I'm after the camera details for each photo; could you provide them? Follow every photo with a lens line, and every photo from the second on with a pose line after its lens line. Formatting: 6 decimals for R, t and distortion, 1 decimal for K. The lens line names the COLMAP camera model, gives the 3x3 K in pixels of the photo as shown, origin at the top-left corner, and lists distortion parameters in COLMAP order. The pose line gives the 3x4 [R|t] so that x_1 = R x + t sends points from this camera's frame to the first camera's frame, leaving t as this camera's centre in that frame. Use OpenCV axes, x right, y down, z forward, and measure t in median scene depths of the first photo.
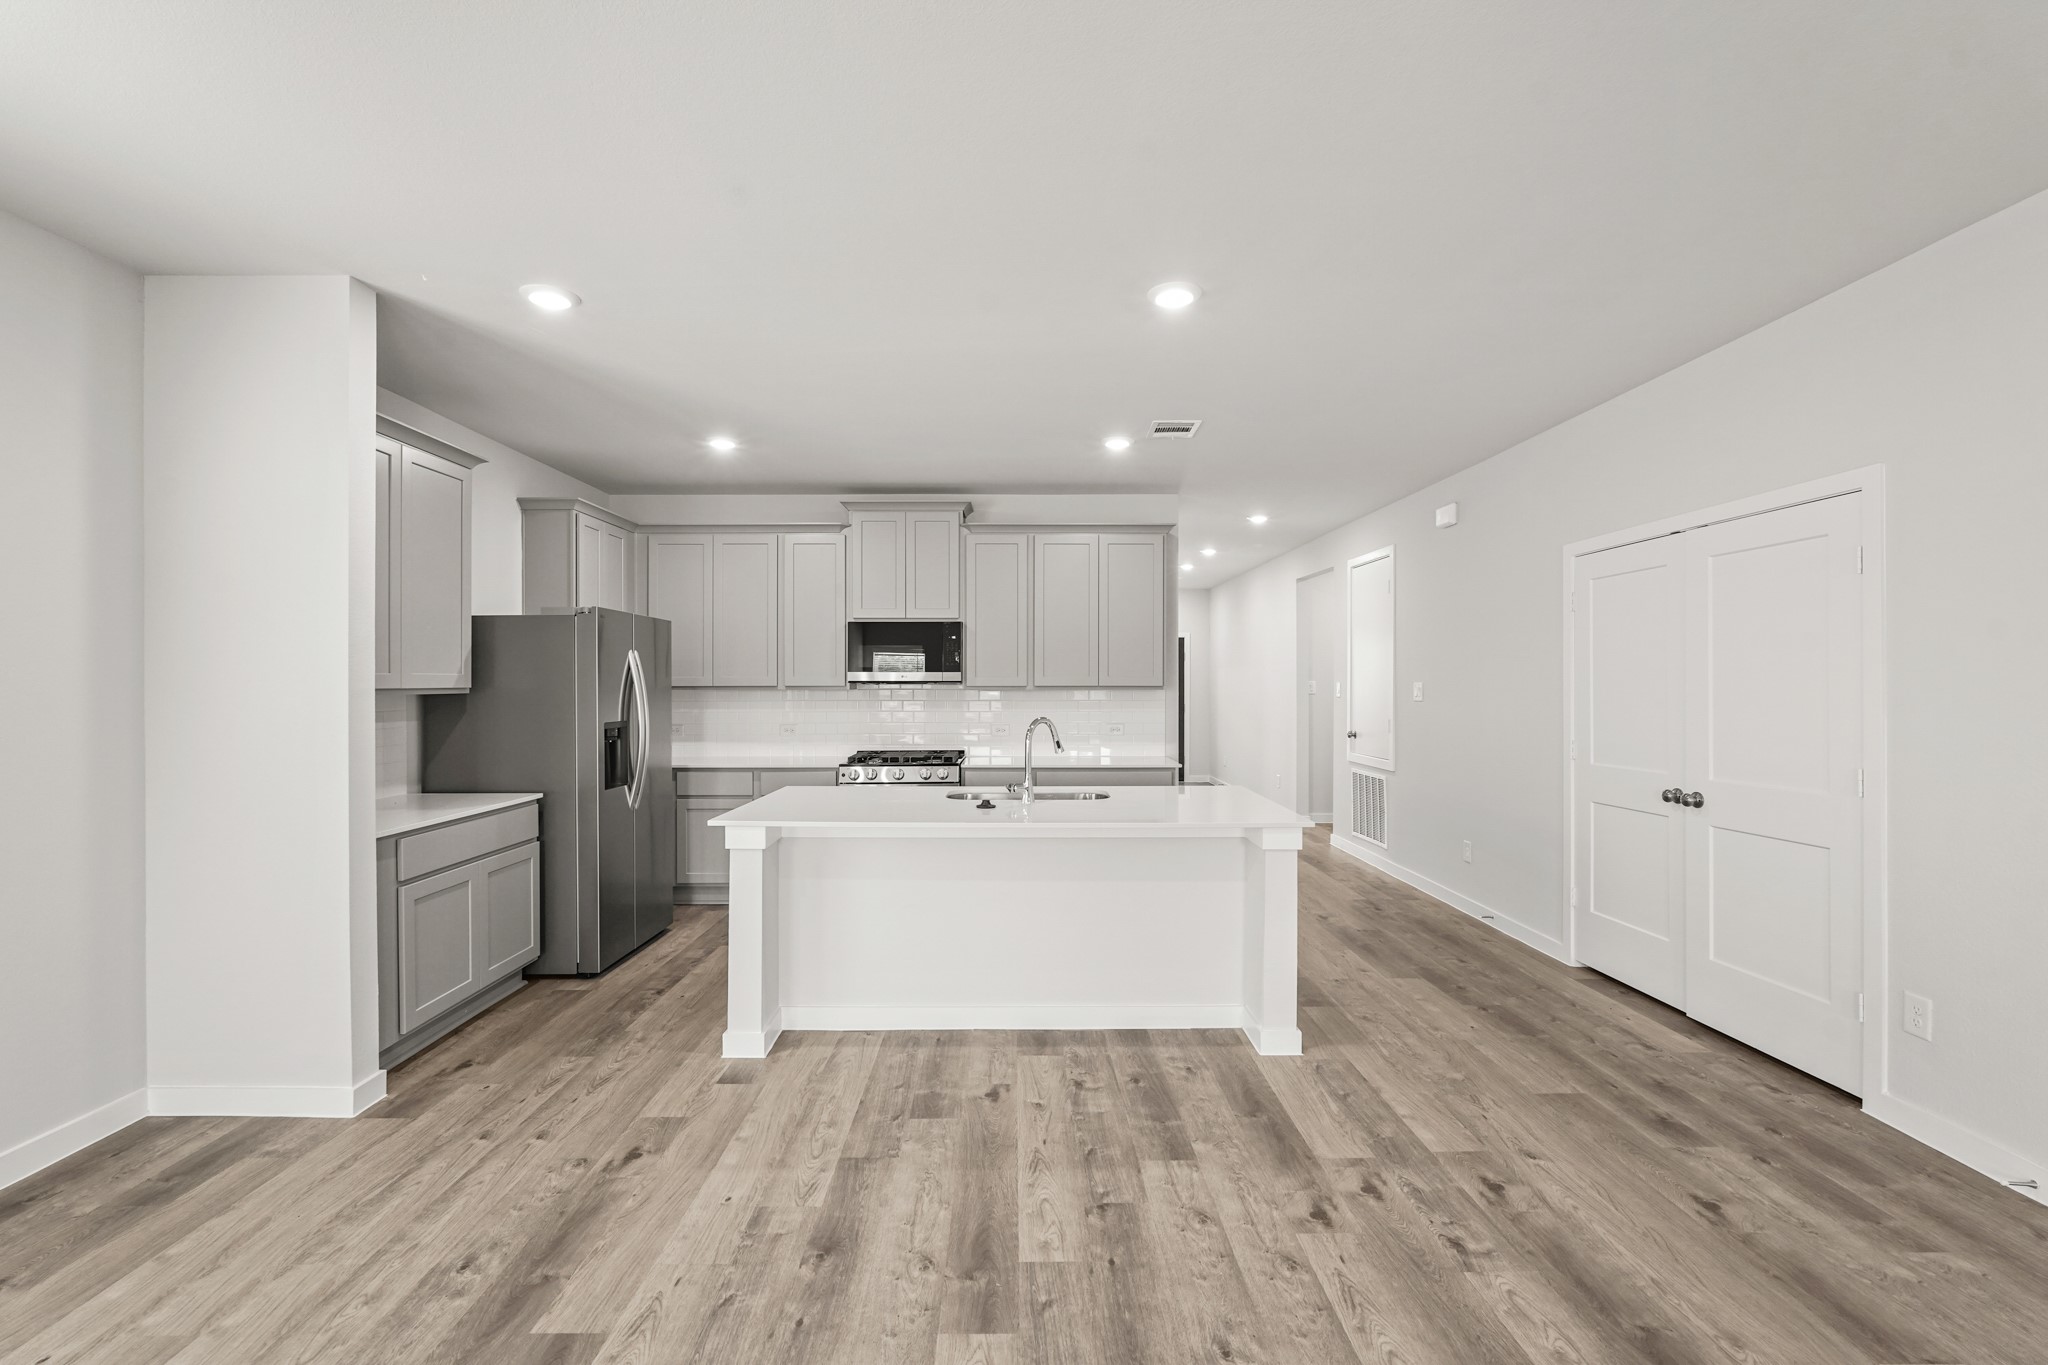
lens RADIAL K [[879.0, 0, 1020.3], [0, 879.0, 683.2], [0, 0, 1]] dist [-0.018423, 0.008105]
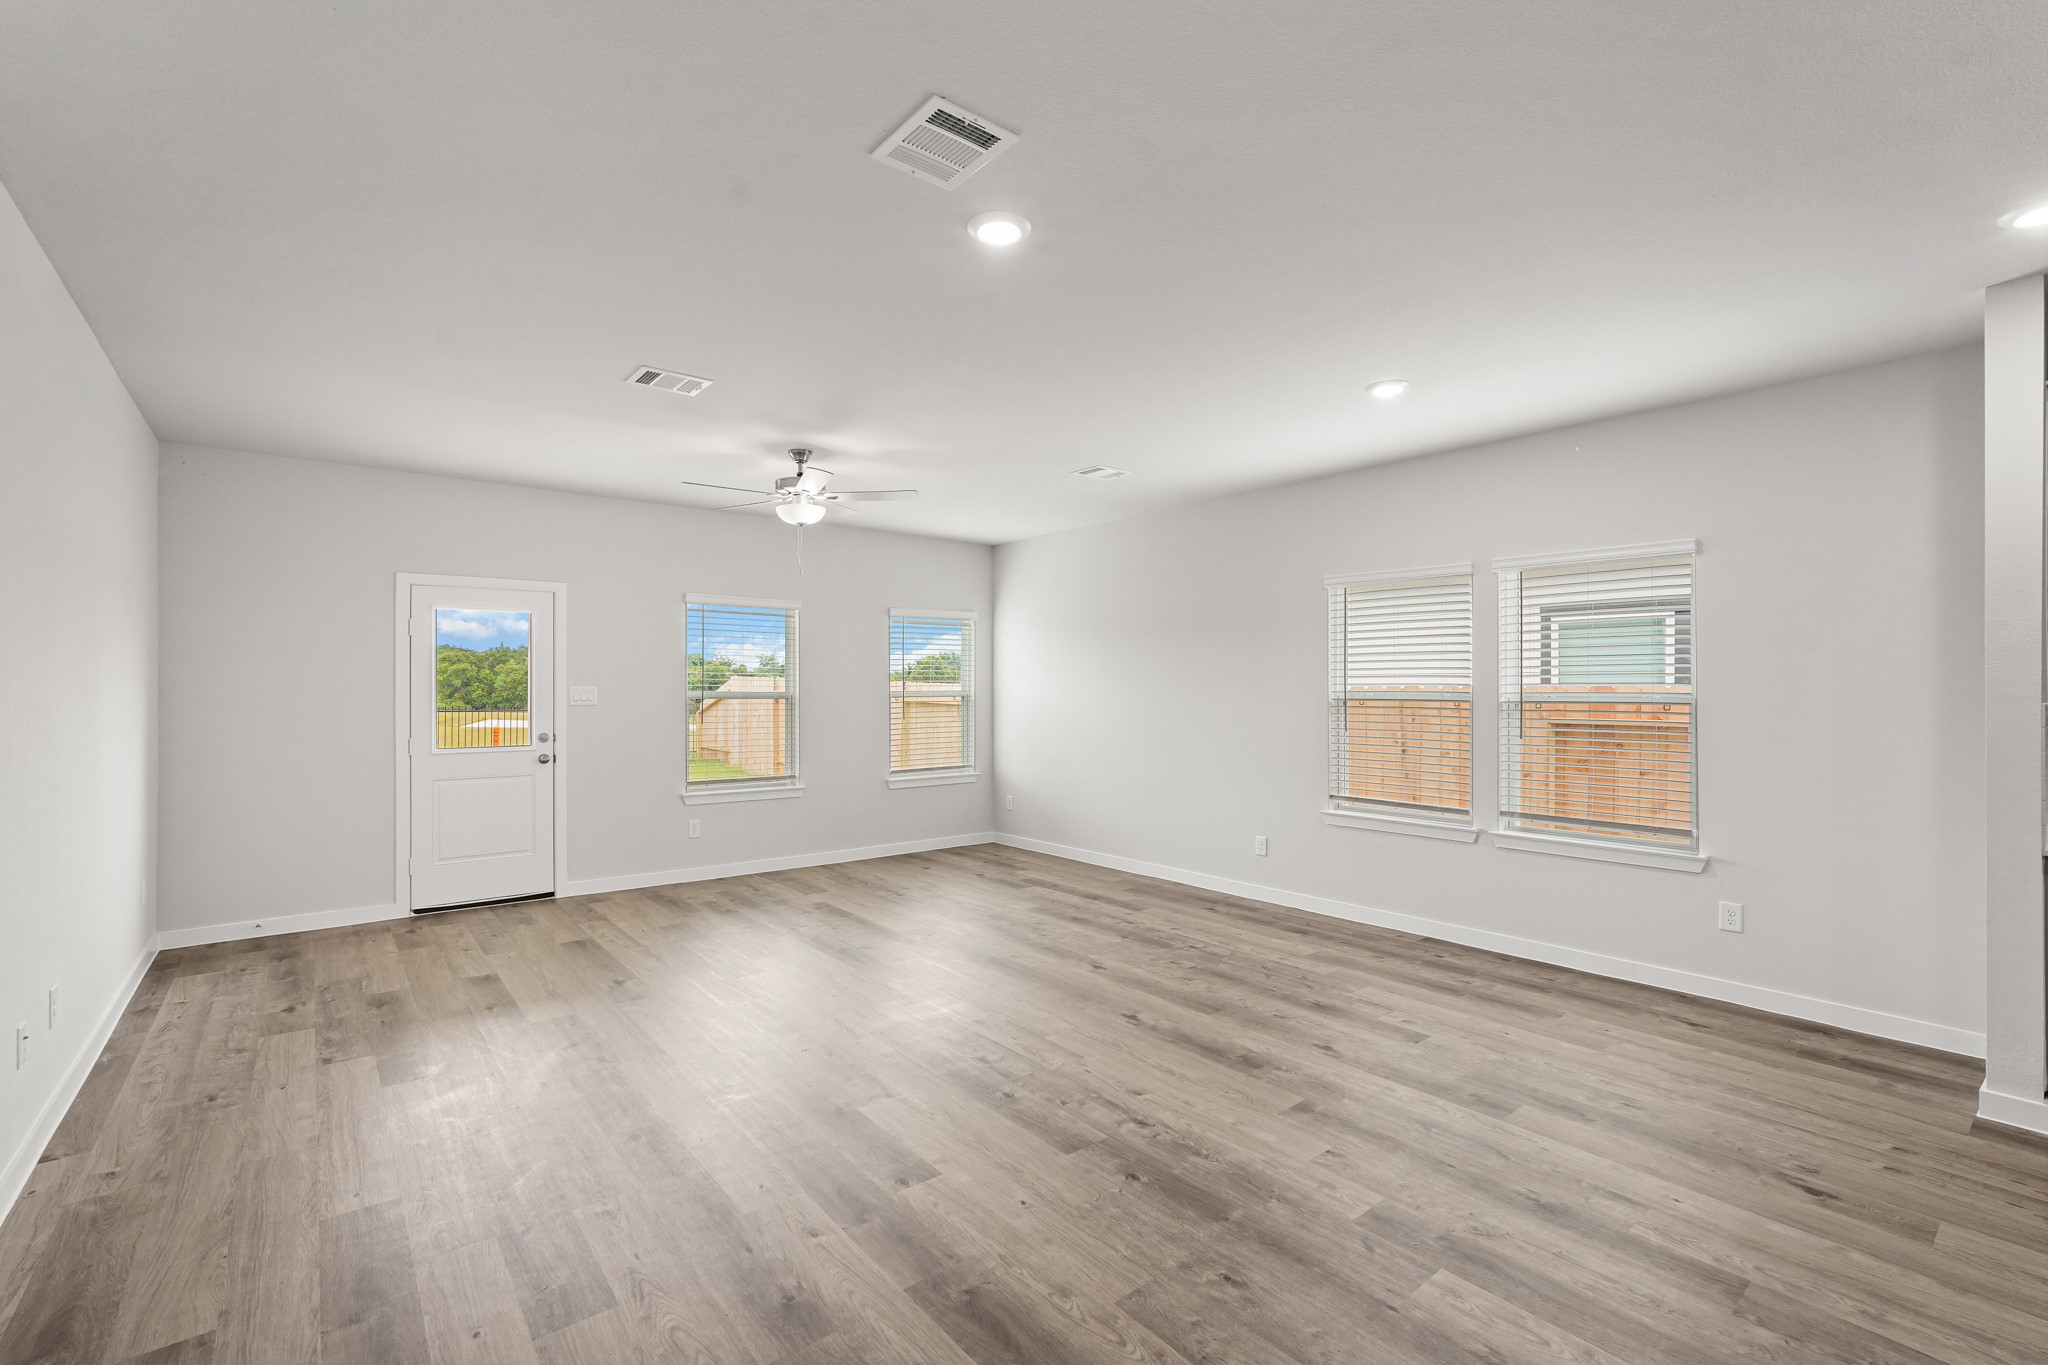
lens RADIAL K [[898.5, 0, 1024.0], [0, 898.5, 682.5], [0, 0, 1]] dist [-0.021331, 0.000331]
pose [[-0.780114, -0.005681, -0.625612, 0.616741], [-0.002360, 0.999978, -0.006138, 0.001526], [0.625634, -0.003312, -0.780110, 0.916484]]
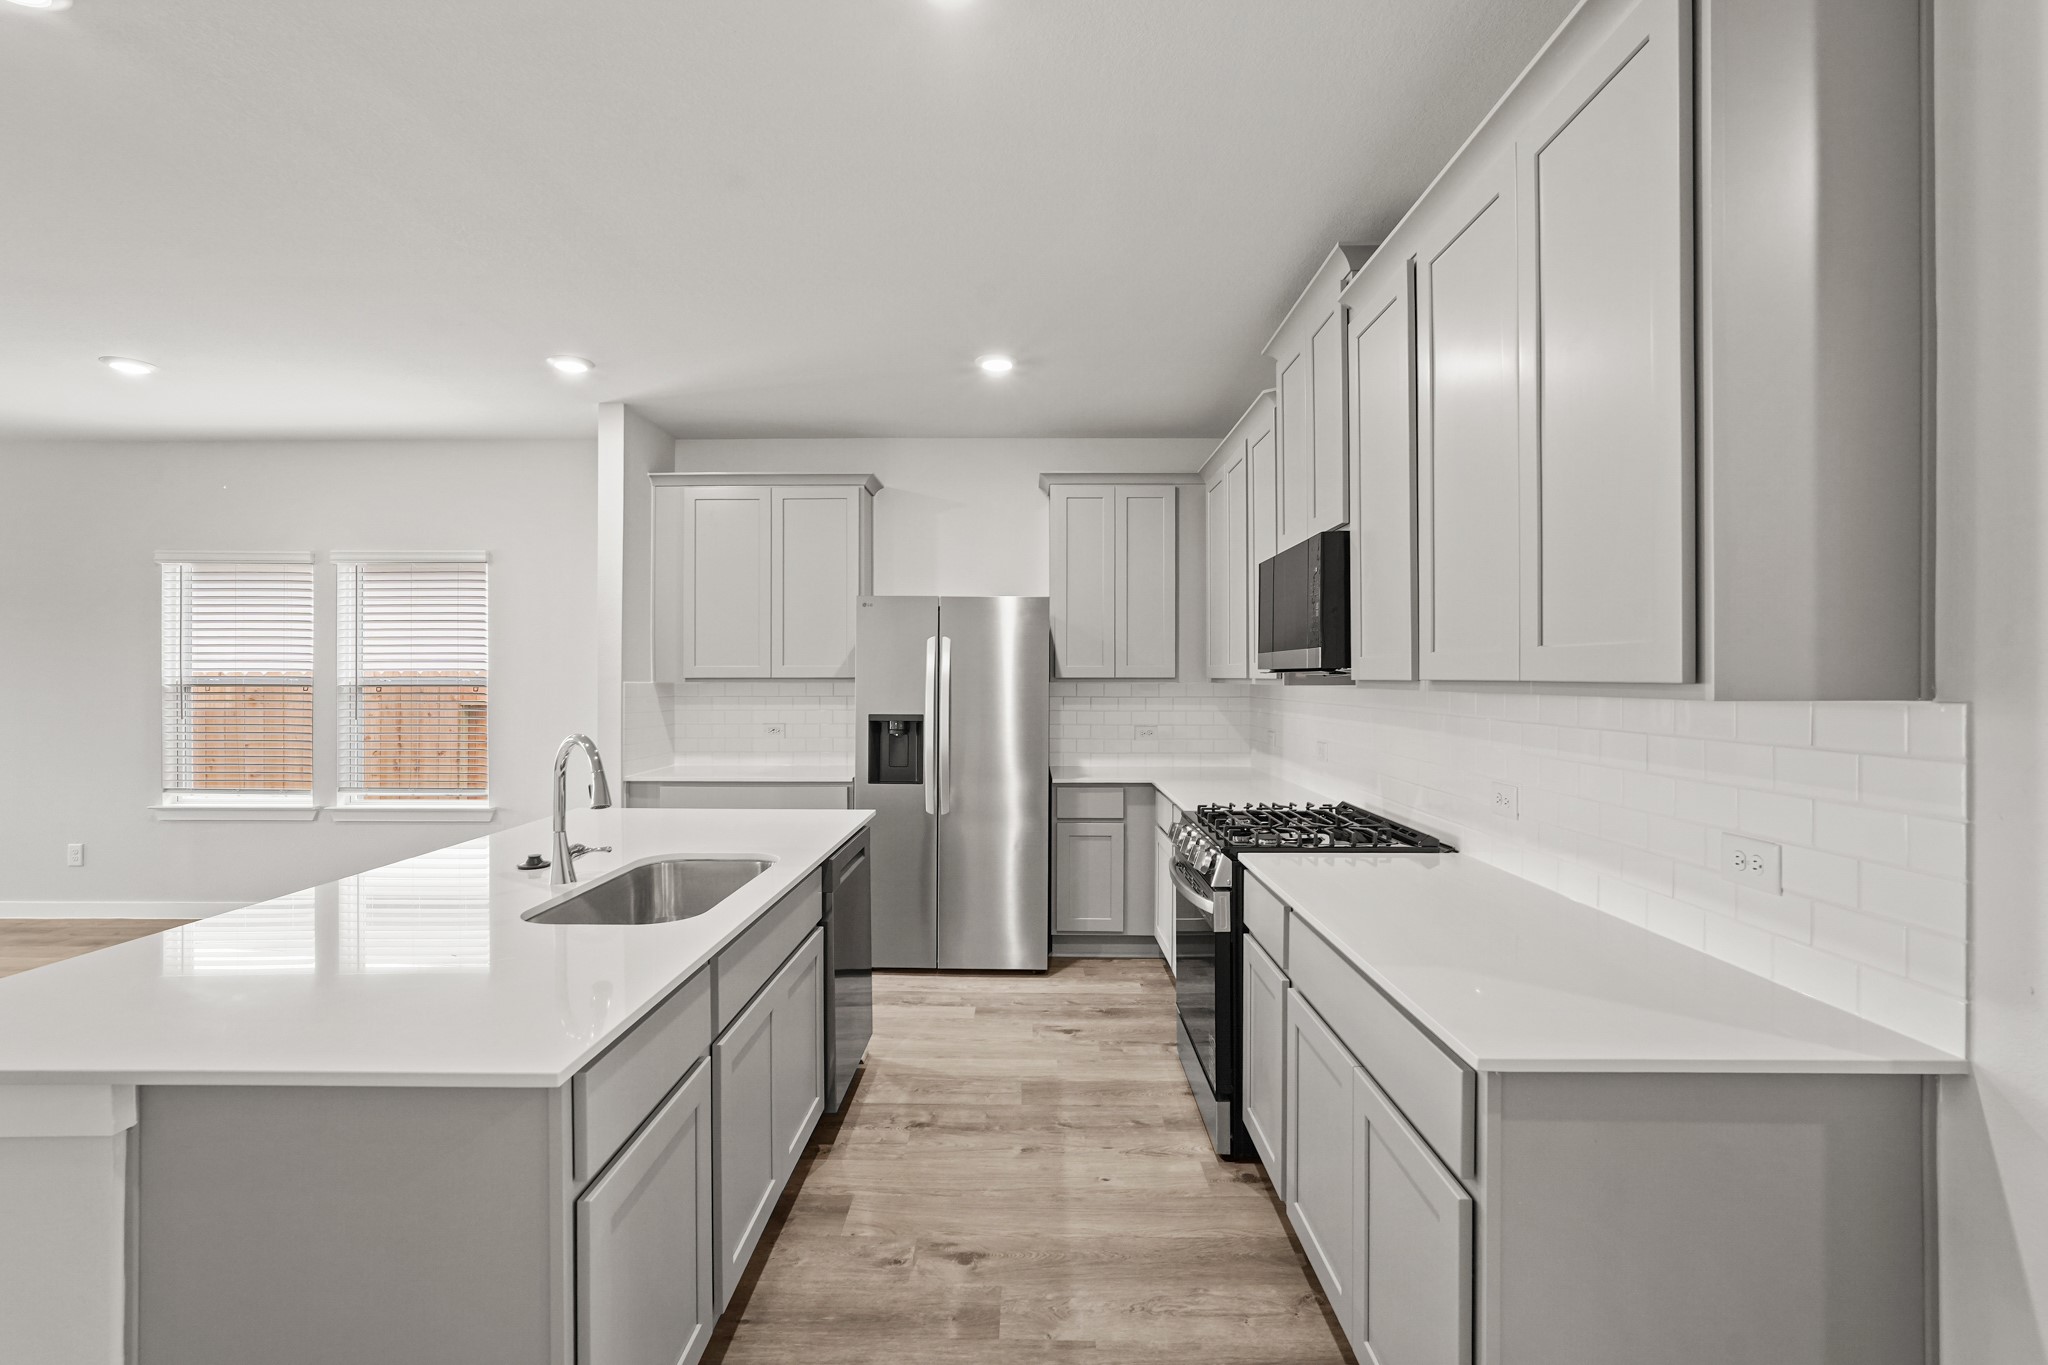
lens RADIAL K [[889.2, 0, 1024.0], [0, 889.2, 682.5], [0, 0, 1]] dist [-0.002594, -0.000168]
pose [[-0.022814, 0.009047, -0.999699, 0.621226], [-0.000732, 0.999959, 0.009066, 0.001371], [0.999739, 0.000938, -0.022807, 1.461000]]
